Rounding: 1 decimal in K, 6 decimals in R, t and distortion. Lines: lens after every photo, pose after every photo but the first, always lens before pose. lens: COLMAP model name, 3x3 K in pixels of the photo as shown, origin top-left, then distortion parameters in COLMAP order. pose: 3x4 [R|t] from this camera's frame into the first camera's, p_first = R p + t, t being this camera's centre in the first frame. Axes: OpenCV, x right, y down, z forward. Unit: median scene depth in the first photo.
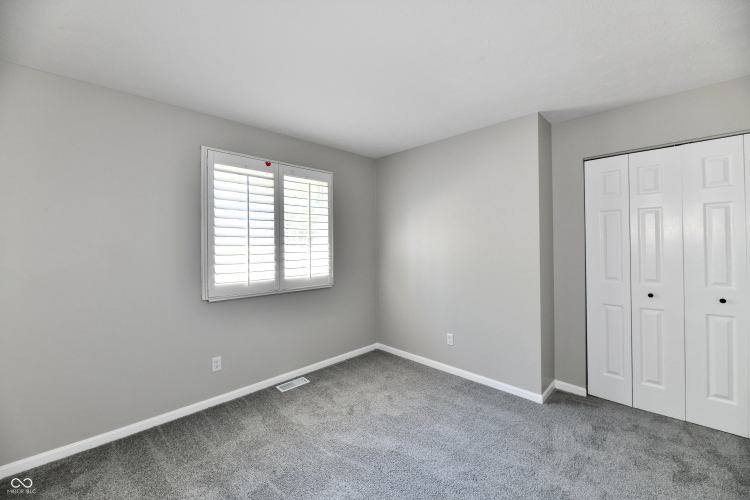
lens RADIAL K [[309.6, 0, 378.2], [0, 309.6, 241.3], [0, 0, 1]] dist [-0.001475, -0.000192]
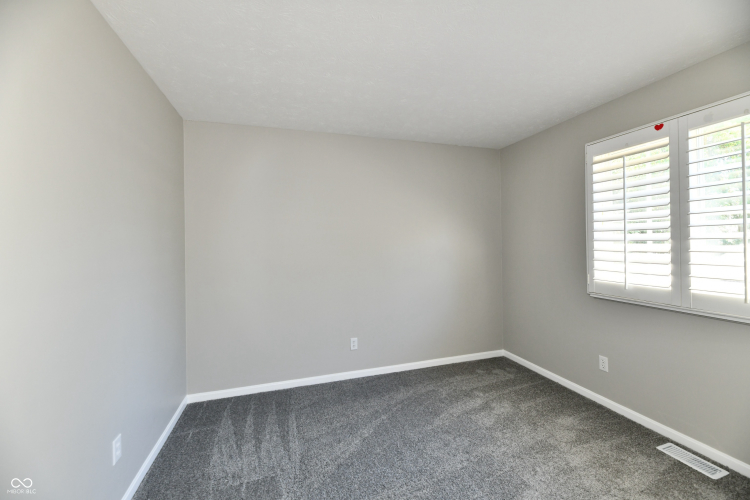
lens RADIAL K [[309.6, 0, 378.2], [0, 309.6, 241.3], [0, 0, 1]] dist [-0.001475, -0.000192]
pose [[-0.464963, 0.008890, -0.885285, 0.581672], [0.029175, 0.999560, -0.005286, -0.000214], [0.884849, -0.028286, -0.465018, 0.745657]]
